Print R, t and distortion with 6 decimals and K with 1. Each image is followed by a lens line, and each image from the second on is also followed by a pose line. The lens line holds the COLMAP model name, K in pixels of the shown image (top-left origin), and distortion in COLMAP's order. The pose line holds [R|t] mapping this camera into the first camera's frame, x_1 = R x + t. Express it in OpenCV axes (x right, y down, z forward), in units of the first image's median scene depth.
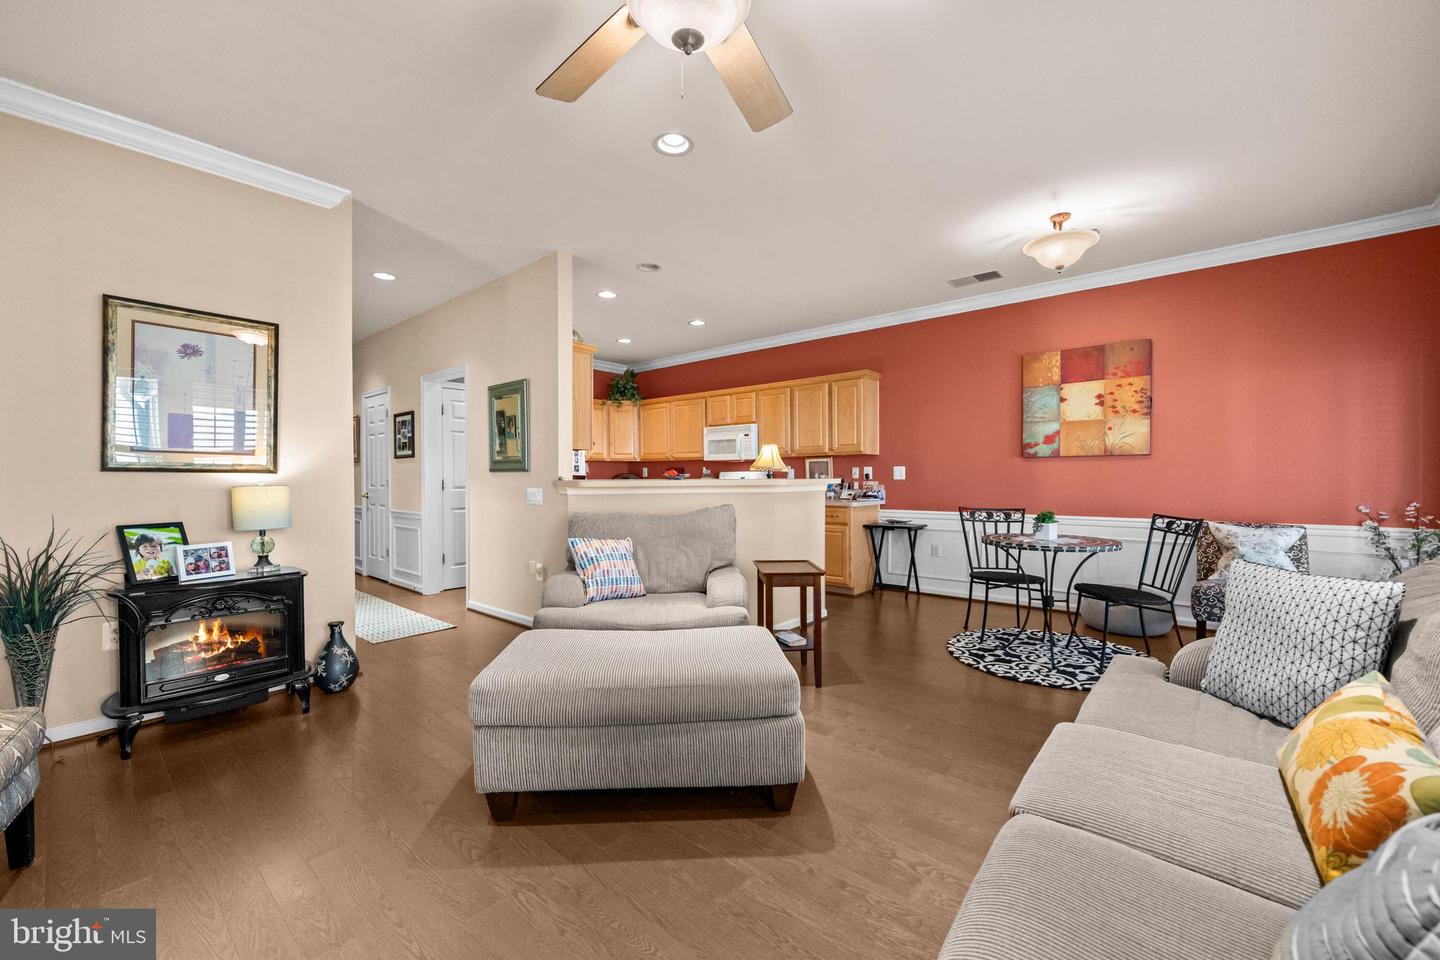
lens RADIAL K [[587.0, 0, 720.0], [0, 587.0, 480.0], [0, 0, 1]] dist [-0.000941, -0.000083]
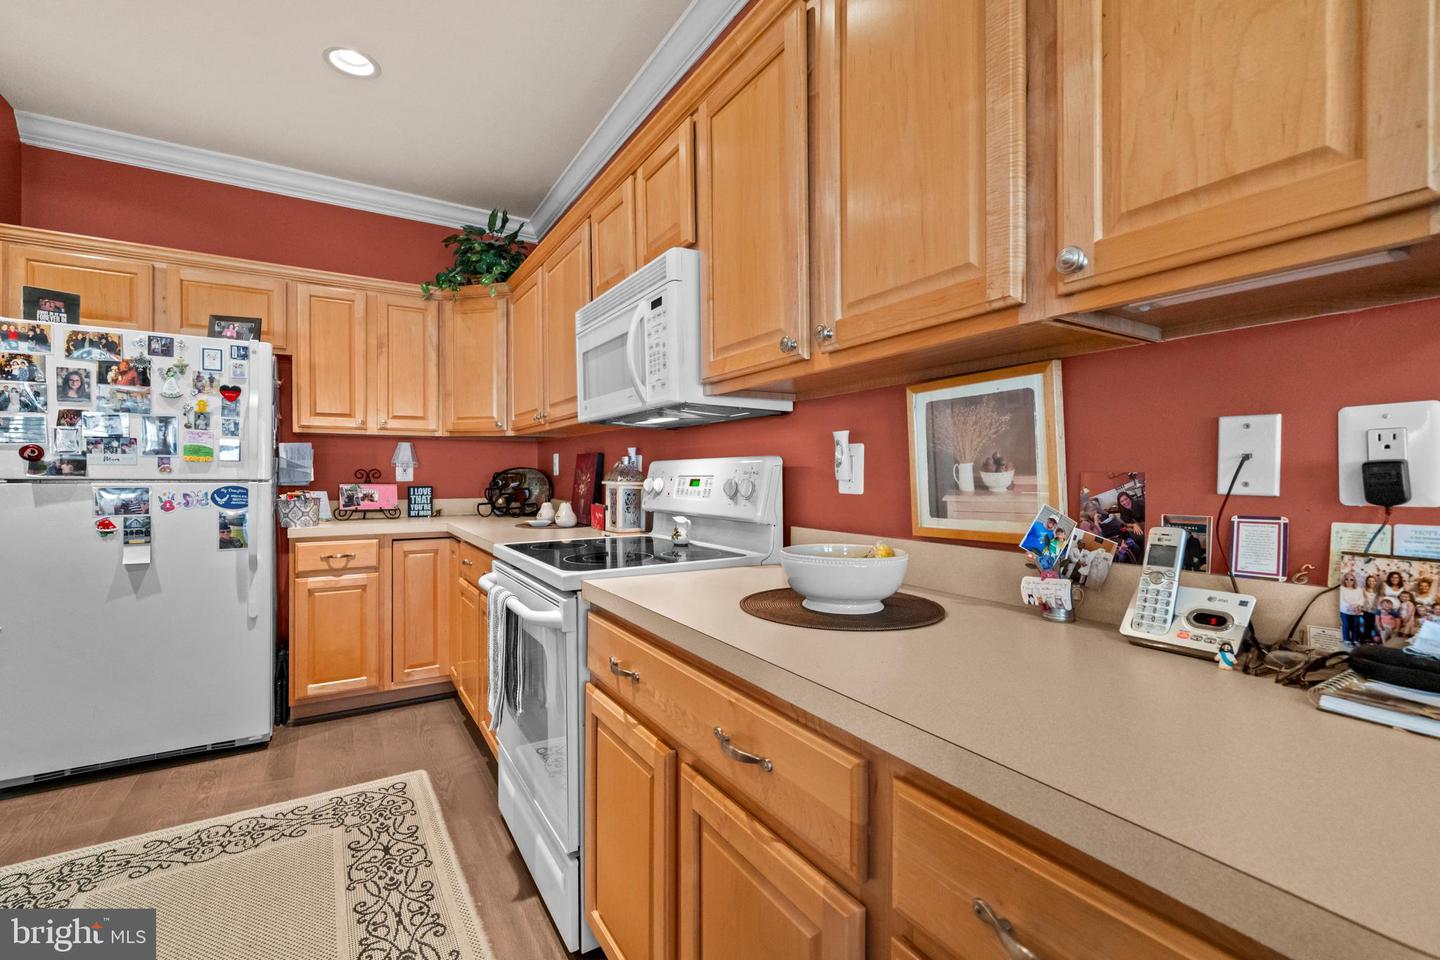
lens RADIAL K [[631.8, 0, 712.9], [0, 631.8, 469.5], [0, 0, 1]] dist [-0.000069, 0.000021]
pose [[0.952942, 0.001107, -0.303152, 0.154021], [-0.003284, 0.999972, -0.006671, -0.007159], [0.303136, 0.007352, 0.952919, 0.807511]]
